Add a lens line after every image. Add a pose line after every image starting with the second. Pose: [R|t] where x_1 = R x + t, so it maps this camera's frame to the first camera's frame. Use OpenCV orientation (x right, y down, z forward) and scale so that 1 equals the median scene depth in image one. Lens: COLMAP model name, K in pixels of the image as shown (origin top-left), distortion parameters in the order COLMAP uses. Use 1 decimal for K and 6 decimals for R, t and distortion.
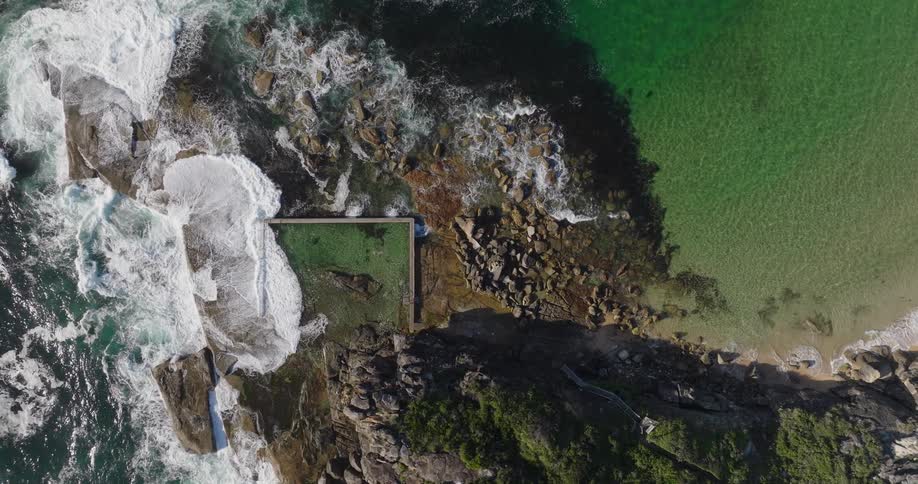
lens RADIAL K [[669.6, 0, 457.6], [0, 669.6, 245.2], [0, 0, 1]] dist [0.005309, 0.010250]
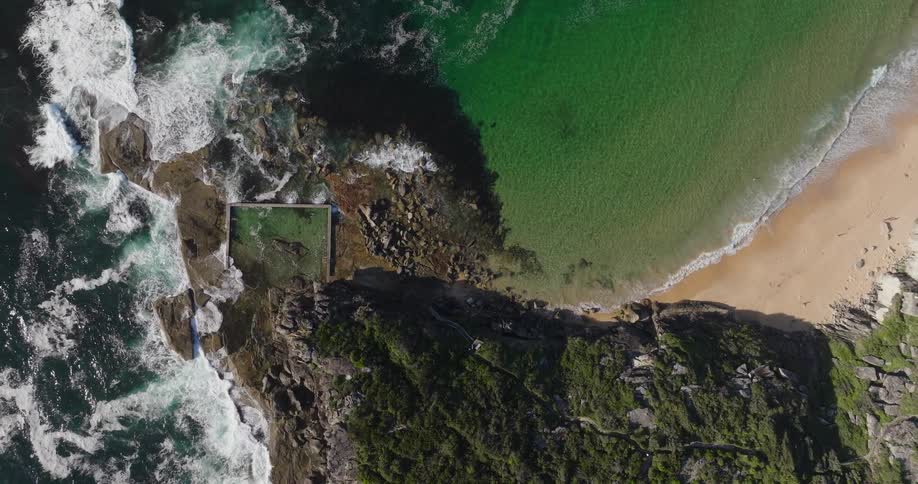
lens RADIAL K [[669.6, 0, 457.6], [0, 669.6, 245.2], [0, 0, 1]] dist [0.005309, 0.010250]
pose [[0.999665, 0.025090, -0.006324, 0.226385], [-0.025094, 0.999685, -0.000635, 0.042364], [0.006306, 0.000793, 0.999980, -0.483718]]
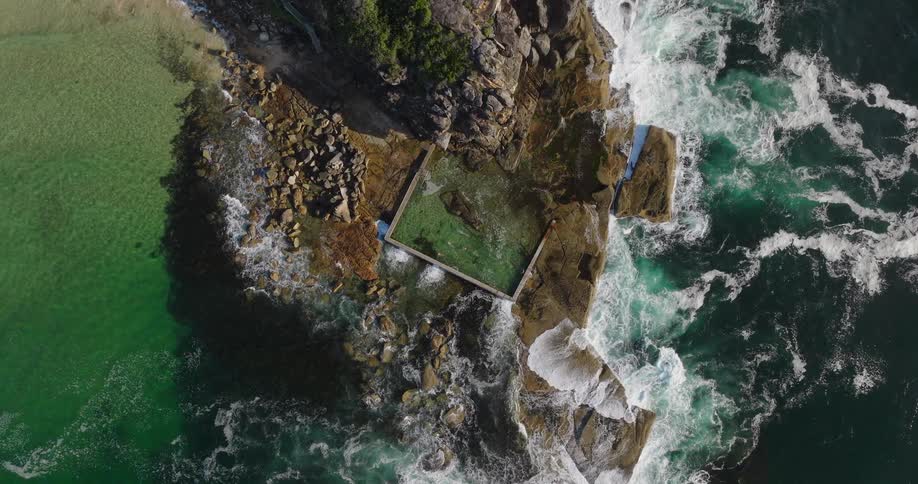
lens RADIAL K [[669.6, 0, 457.6], [0, 669.6, 245.2], [0, 0, 1]] dist [0.005309, 0.010250]
pose [[-0.895643, -0.444770, 0.001748, -0.176388], [0.444566, -0.895337, -0.027067, 0.031978], [0.013604, -0.023465, 0.999632, -0.067989]]
